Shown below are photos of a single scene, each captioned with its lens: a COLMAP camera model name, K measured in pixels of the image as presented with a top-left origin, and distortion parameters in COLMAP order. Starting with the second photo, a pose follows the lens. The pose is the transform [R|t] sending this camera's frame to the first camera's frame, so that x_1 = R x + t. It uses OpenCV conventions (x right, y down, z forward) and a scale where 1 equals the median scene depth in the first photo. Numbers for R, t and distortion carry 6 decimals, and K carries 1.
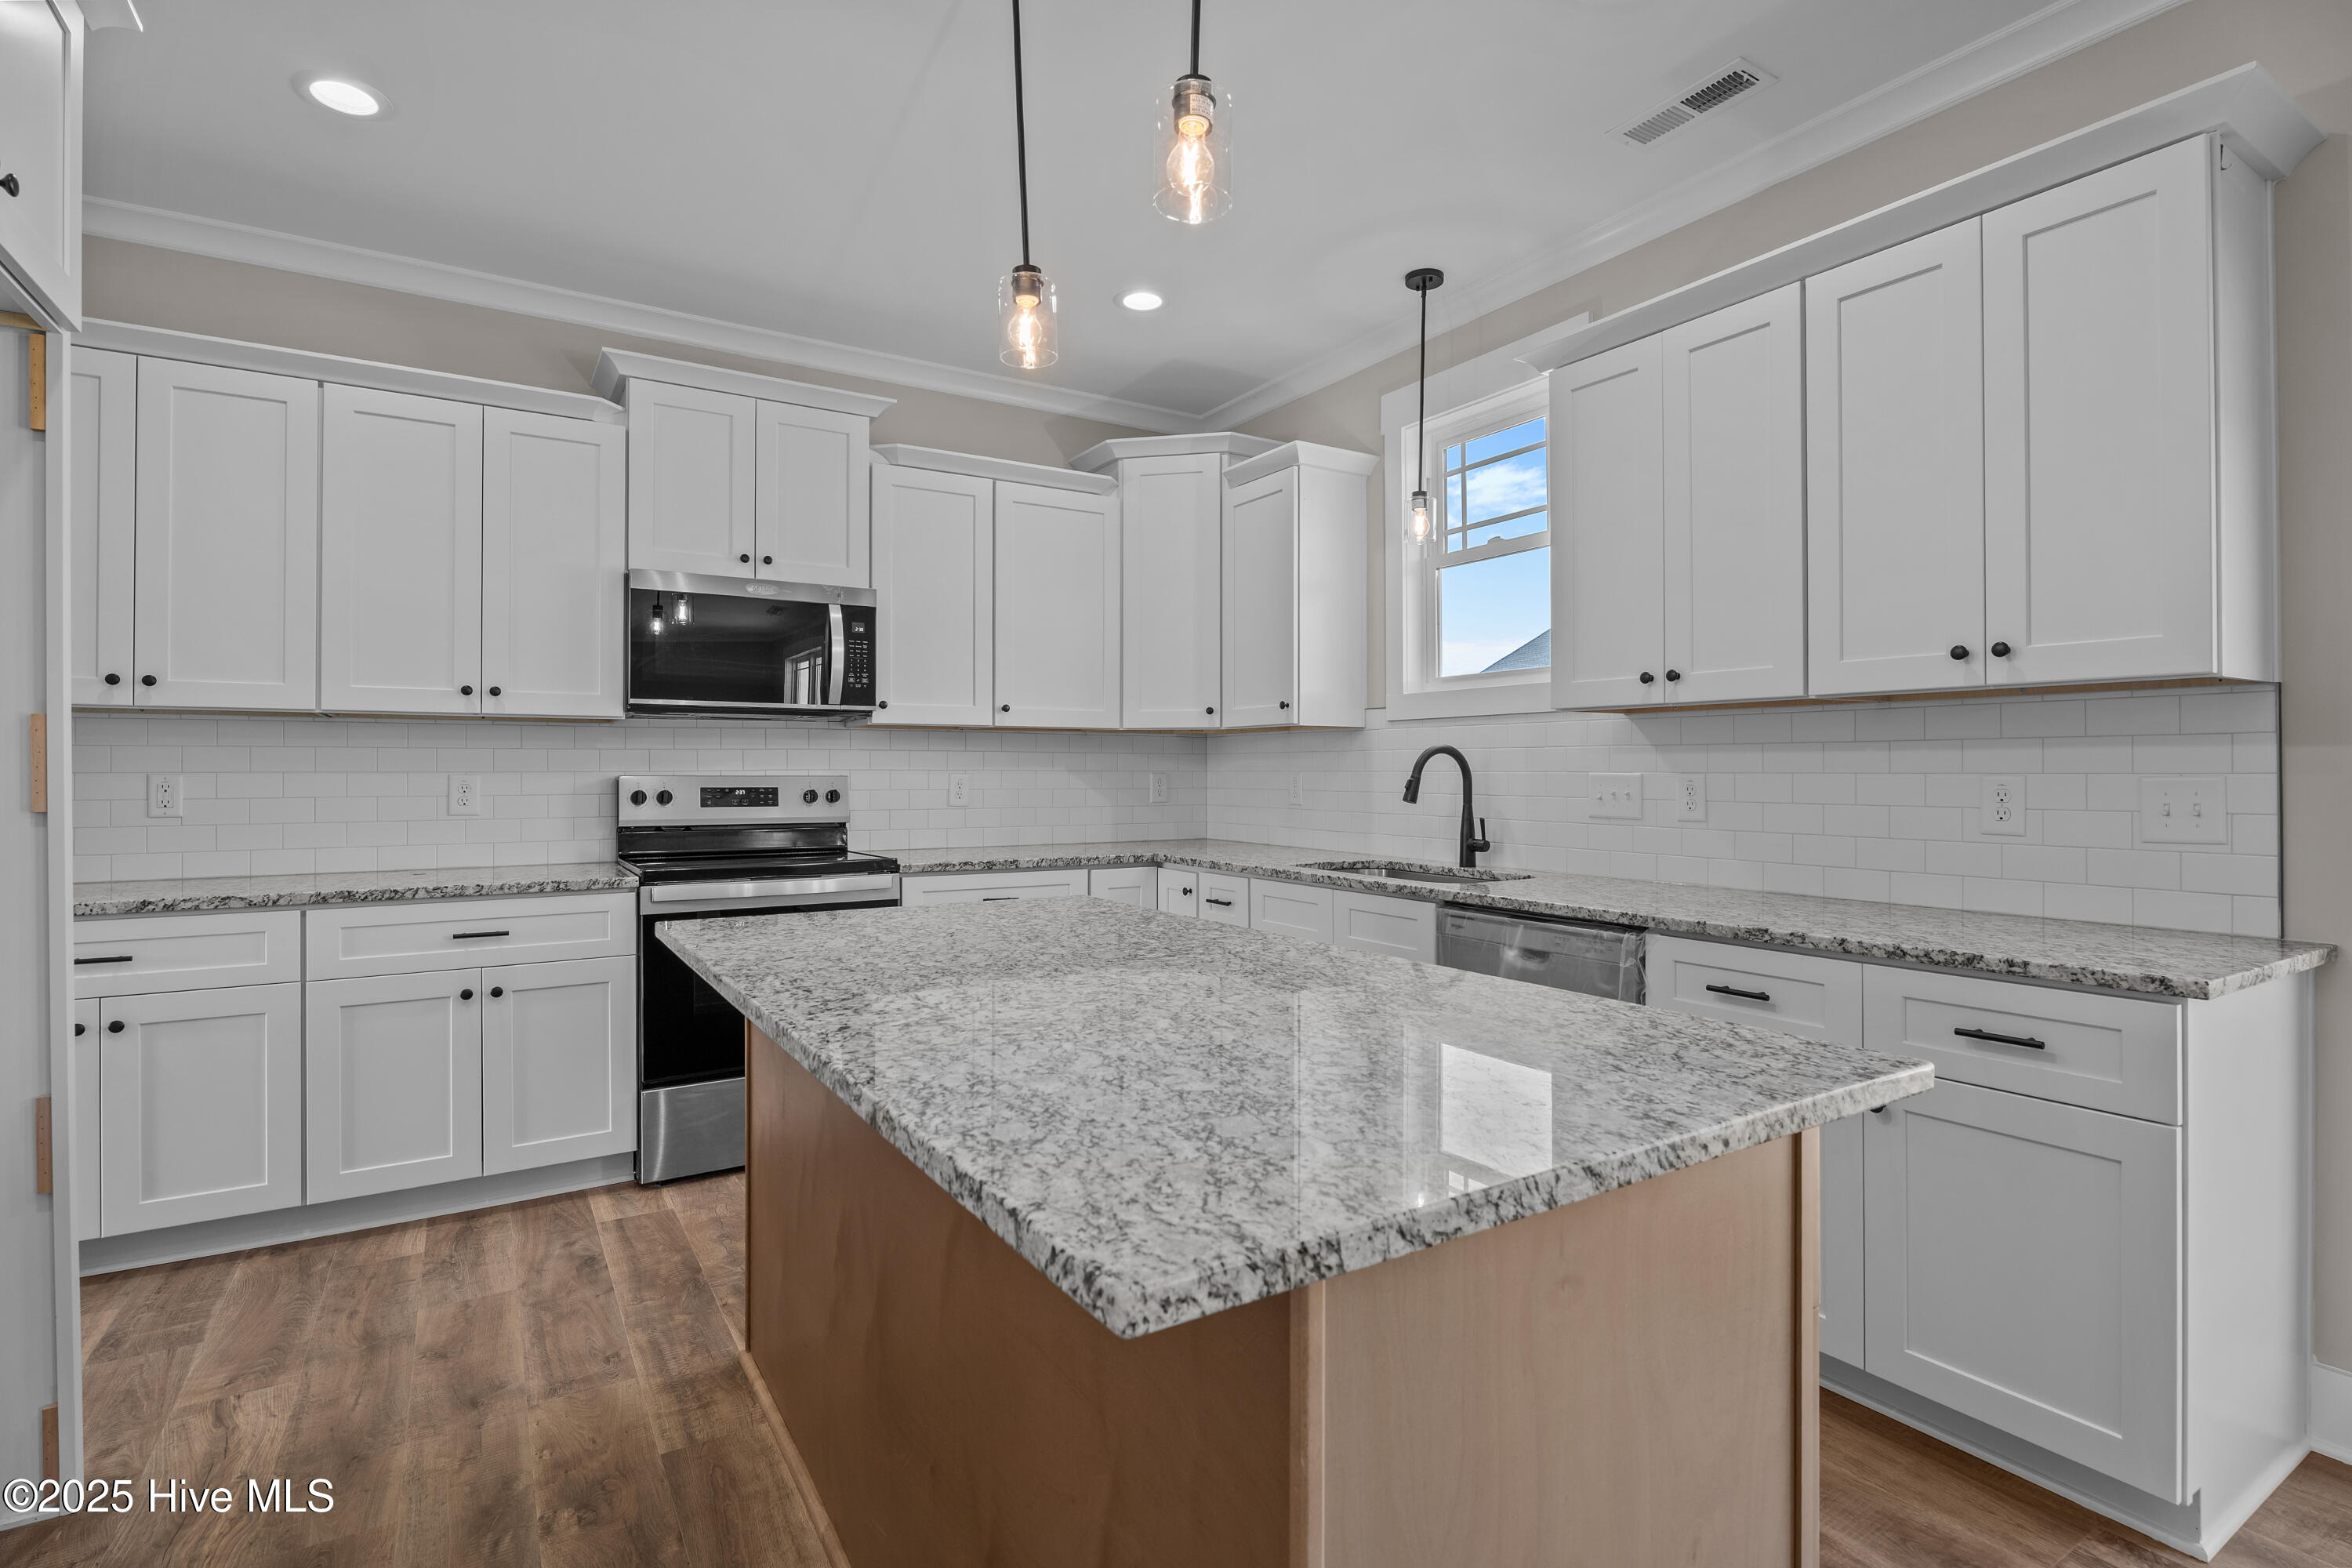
lens RADIAL K [[1130.4, 0, 1169.5], [0, 1130.4, 767.2], [0, 0, 1]] dist [-0.019135, 0.000616]
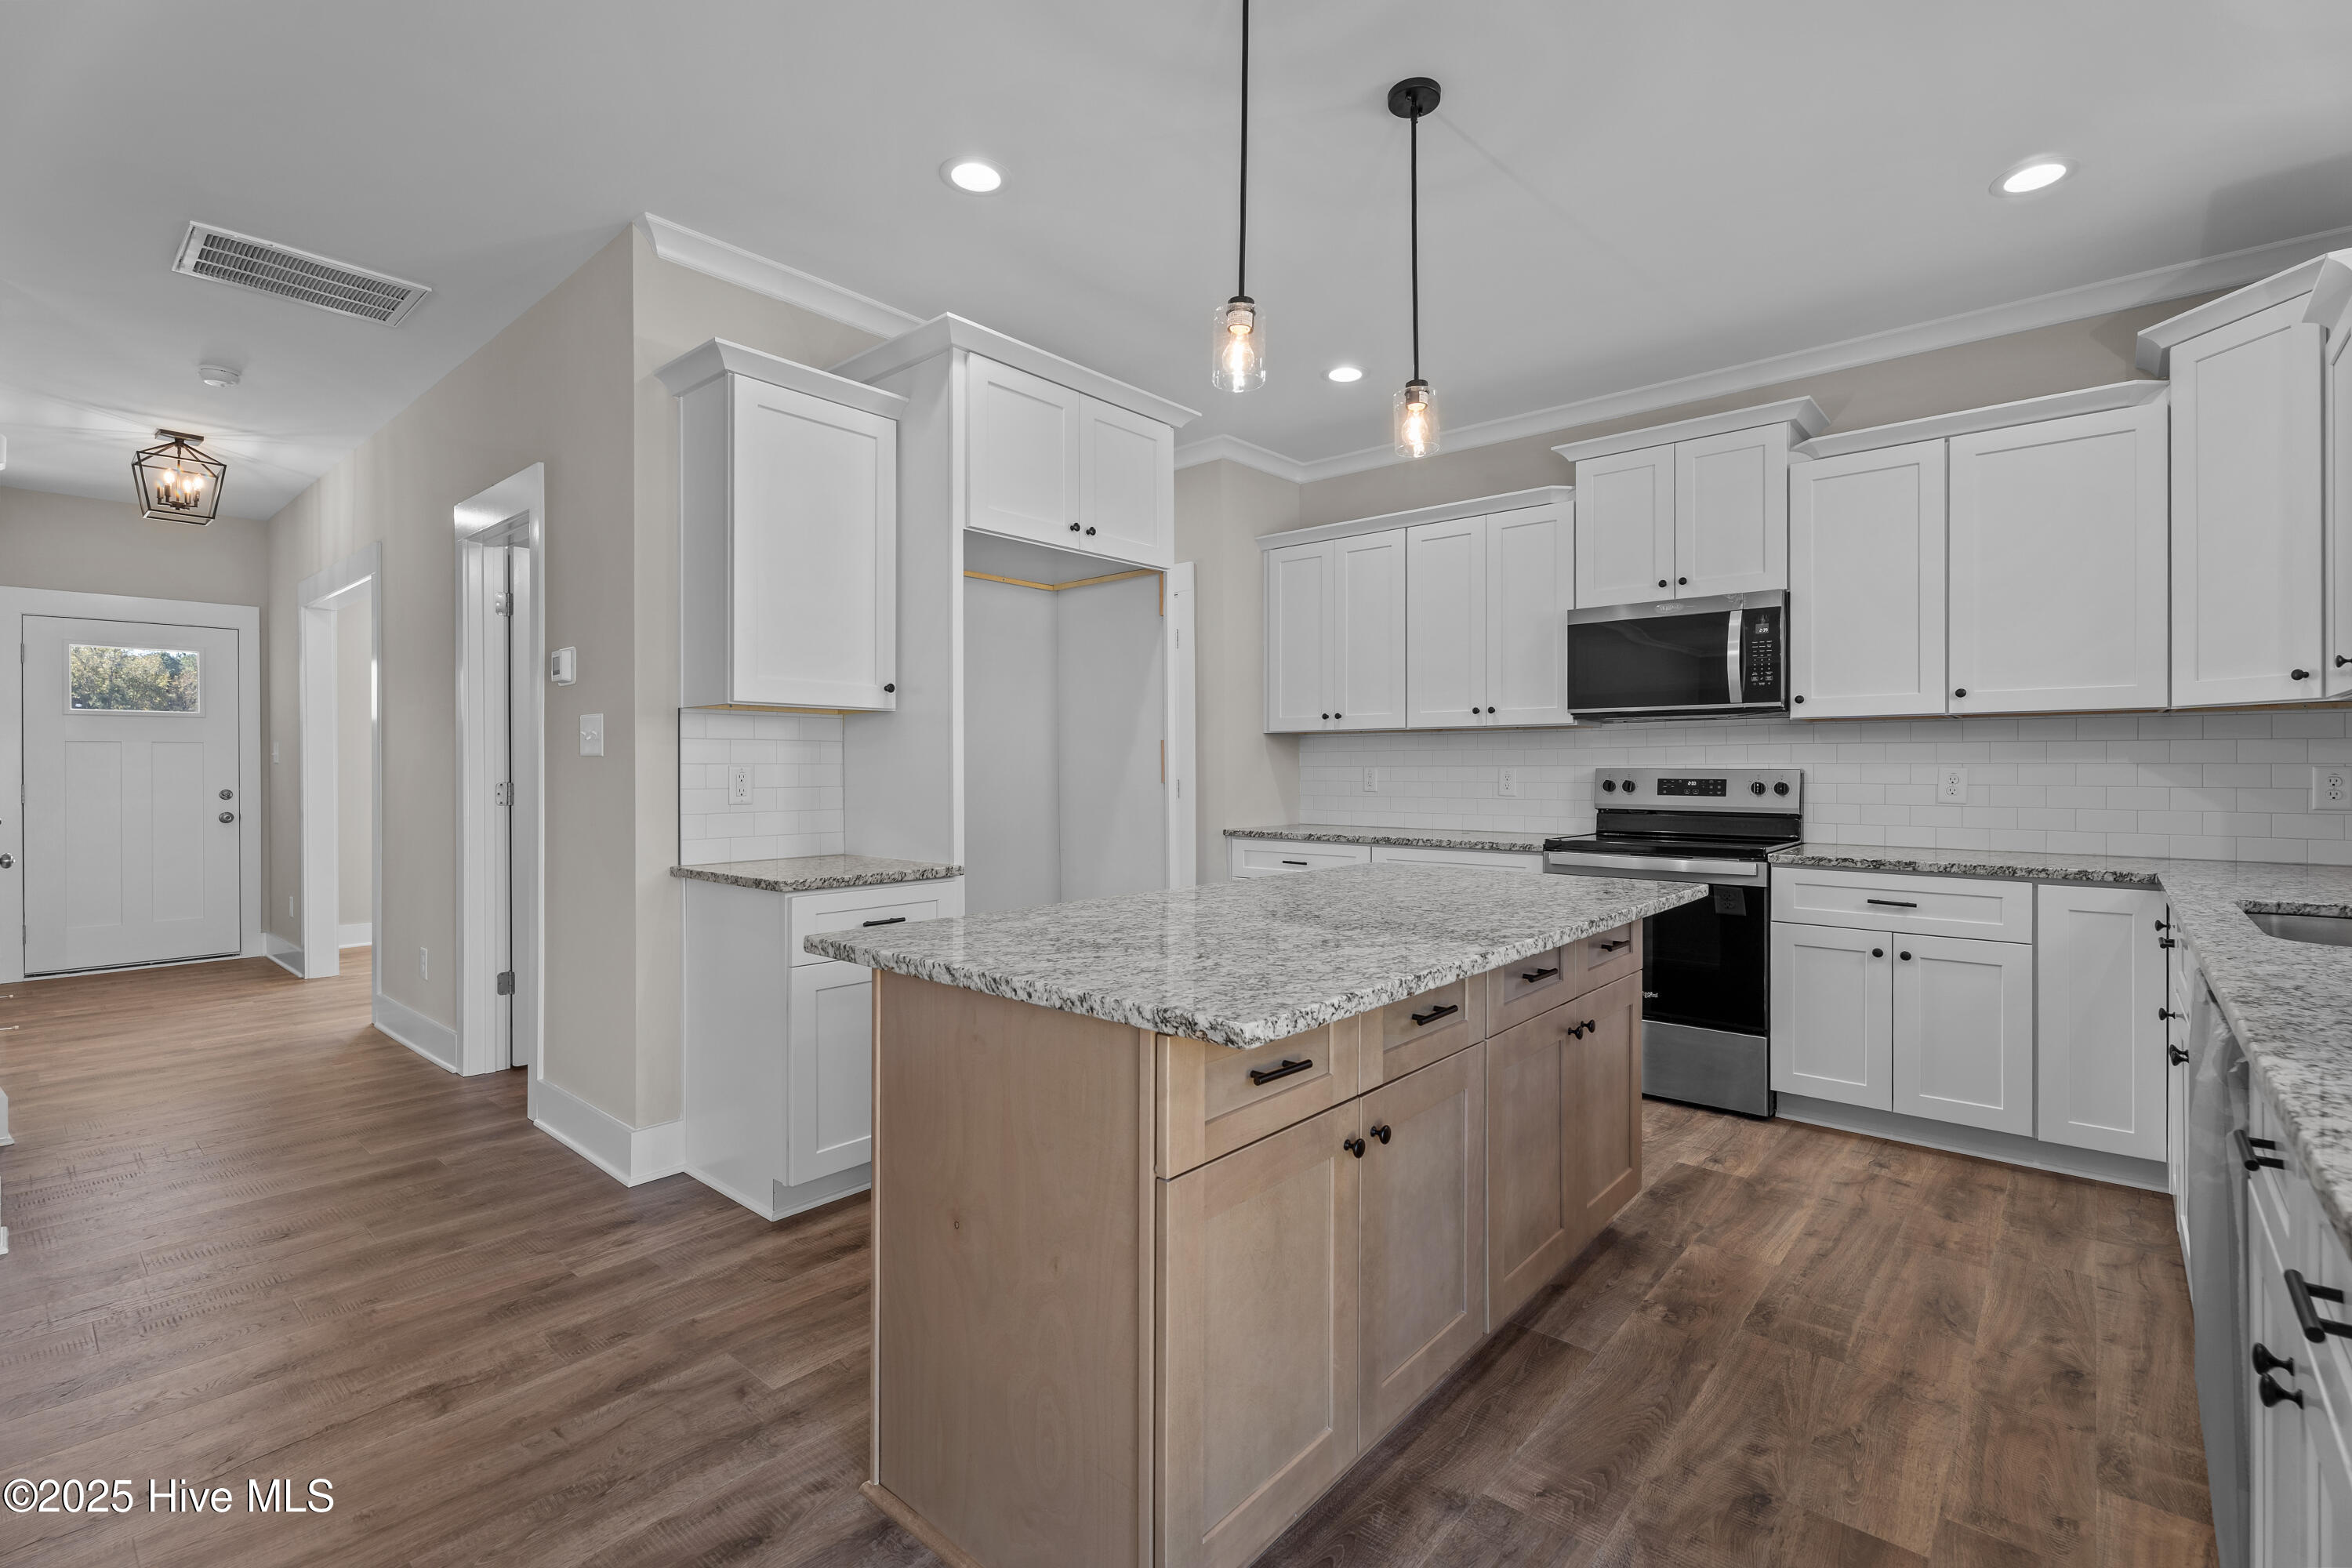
lens RADIAL K [[1036.7, 0, 1186.7], [0, 1036.7, 768.8], [0, 0, 1]] dist [-0.000868, -0.000154]
pose [[0.295015, 0.000404, -0.955493, 0.489462], [0.002615, 0.999996, 0.001231, 0.004846], [0.955489, -0.002862, 0.295013, 0.198539]]
